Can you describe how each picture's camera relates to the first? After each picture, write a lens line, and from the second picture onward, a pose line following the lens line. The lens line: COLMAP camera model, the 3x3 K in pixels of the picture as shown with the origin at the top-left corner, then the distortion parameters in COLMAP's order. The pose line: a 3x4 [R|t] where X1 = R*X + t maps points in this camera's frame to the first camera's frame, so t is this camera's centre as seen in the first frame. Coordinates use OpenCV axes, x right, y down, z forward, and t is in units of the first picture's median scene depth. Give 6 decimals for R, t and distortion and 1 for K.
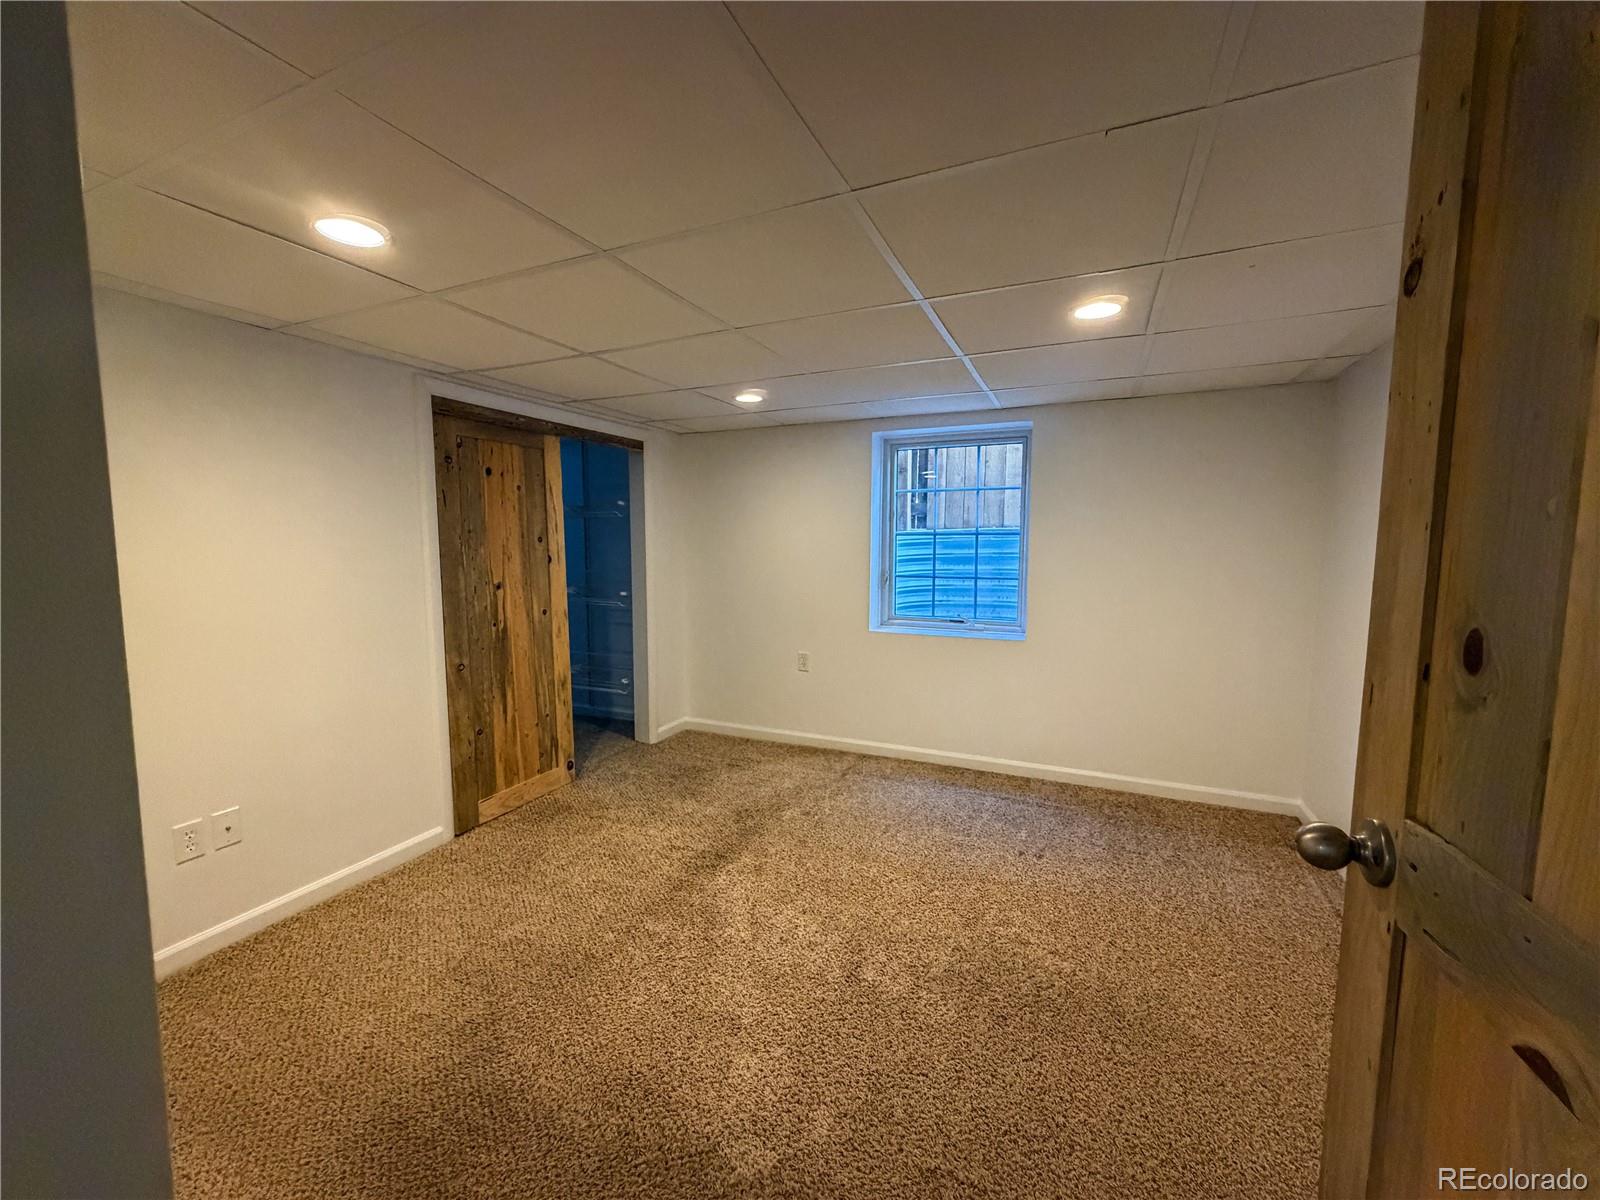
lens RADIAL K [[640.6, 0, 797.7], [0, 640.6, 599.5], [0, 0, 1]] dist [-0.000566, 0.000529]
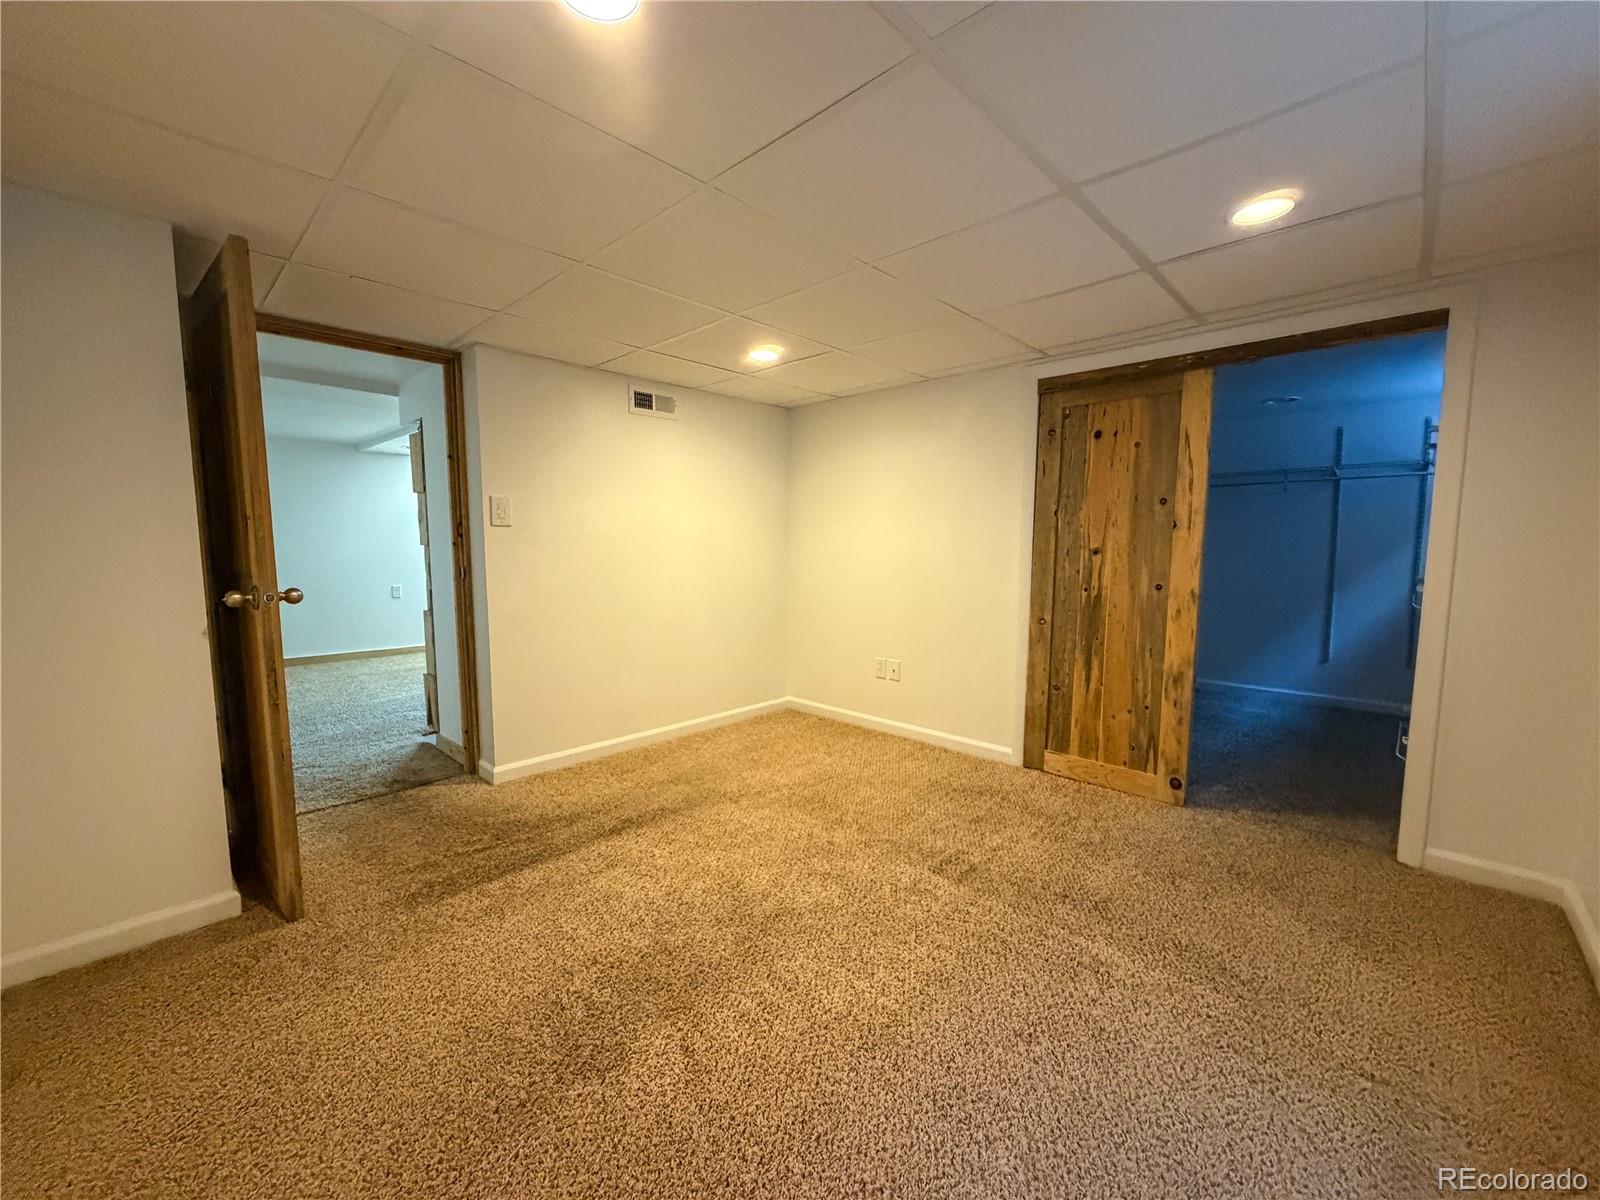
lens RADIAL K [[640.6, 0, 798.2], [0, 640.6, 603.6], [0, 0, 1]] dist [-0.000566, 0.000529]
pose [[-0.327727, 0.096571, -0.939824, 0.593737], [-0.092977, 0.986637, 0.133803, -0.030146], [0.940186, 0.131233, -0.314368, 0.868103]]
